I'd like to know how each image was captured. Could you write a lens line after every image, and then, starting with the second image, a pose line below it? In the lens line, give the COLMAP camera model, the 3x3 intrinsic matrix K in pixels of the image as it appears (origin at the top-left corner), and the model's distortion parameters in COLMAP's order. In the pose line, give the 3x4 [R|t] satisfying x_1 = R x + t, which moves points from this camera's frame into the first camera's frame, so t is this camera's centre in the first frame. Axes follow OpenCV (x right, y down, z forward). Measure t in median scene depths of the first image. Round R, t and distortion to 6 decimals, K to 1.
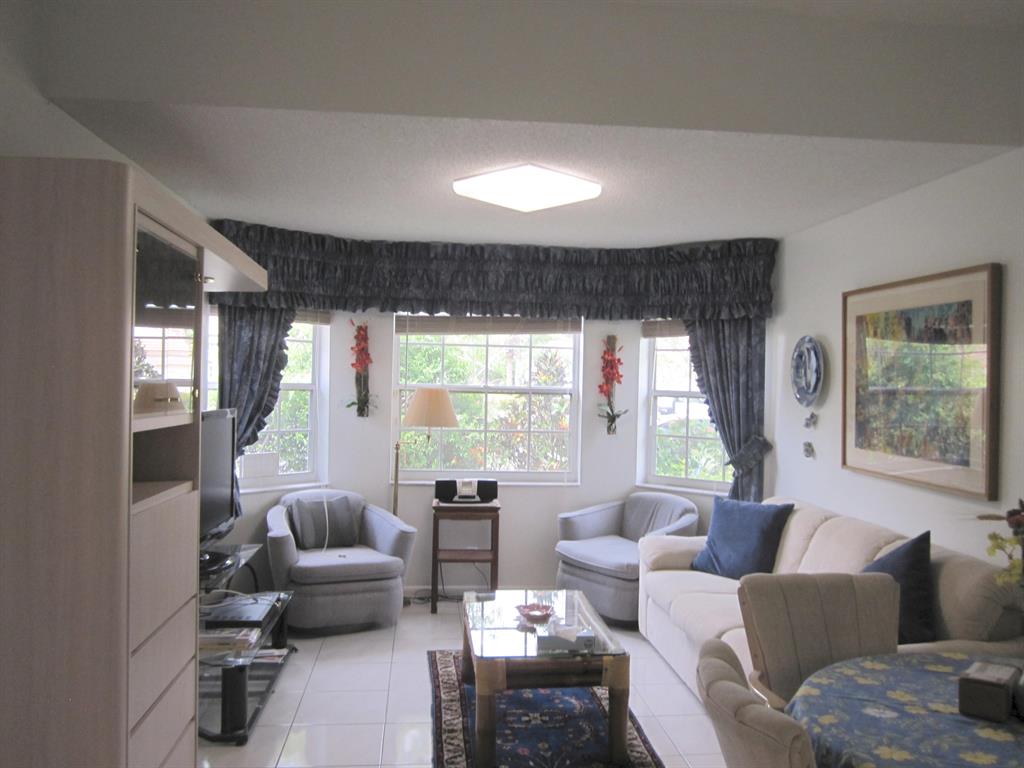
lens RADIAL K [[847.2, 0, 511.8], [0, 847.2, 380.2], [0, 0, 1]] dist [-0.049557, 0.021980]
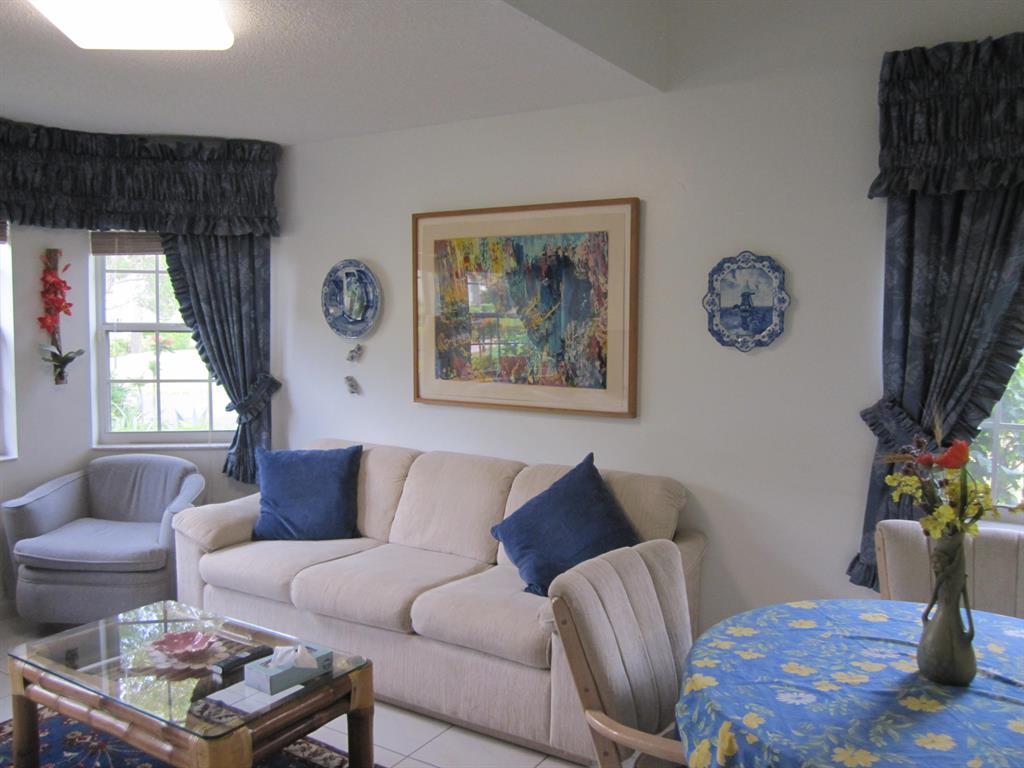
lens RADIAL K [[847.2, 0, 512.3], [0, 847.2, 386.4], [0, 0, 1]] dist [-0.049557, 0.021980]
pose [[0.618373, -0.074403, 0.782354, -0.227068], [0.003914, 0.995787, 0.091608, 0.000540], [-0.785875, -0.053586, 0.616060, 0.260188]]
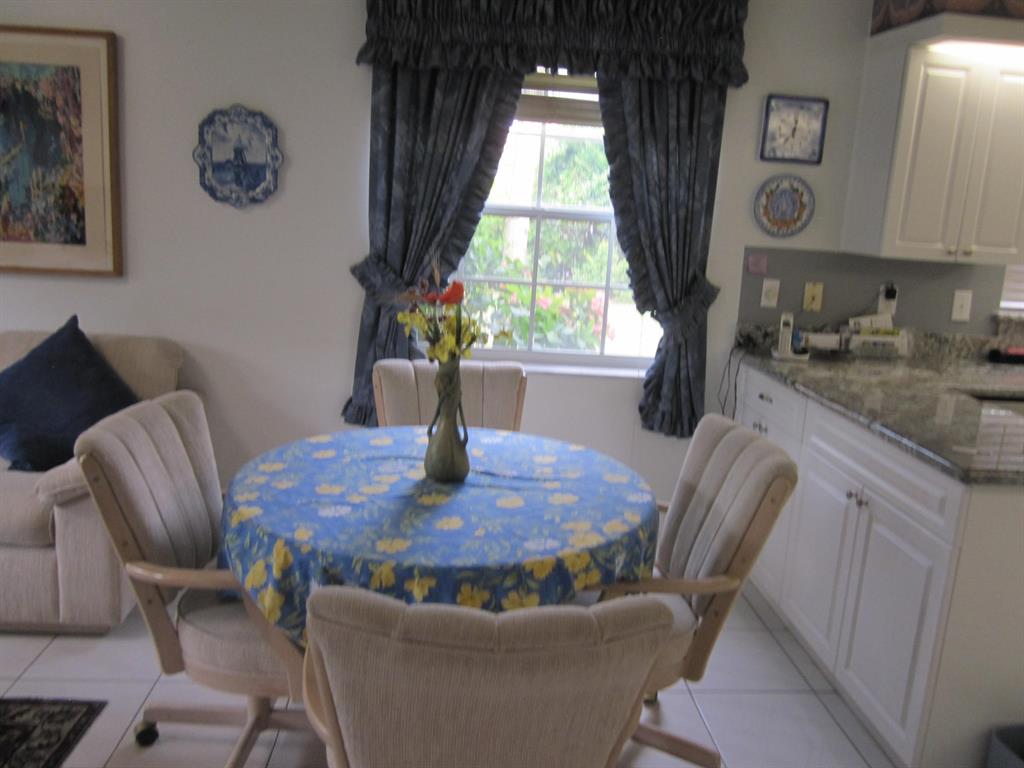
lens RADIAL K [[847.2, 0, 511.7], [0, 847.2, 385.3], [0, 0, 1]] dist [-0.049557, 0.021980]
pose [[0.046432, -0.220855, 0.974201, -0.255769], [-0.059119, 0.972936, 0.223386, 0.008979], [-0.997171, -0.067966, 0.032118, 0.279637]]
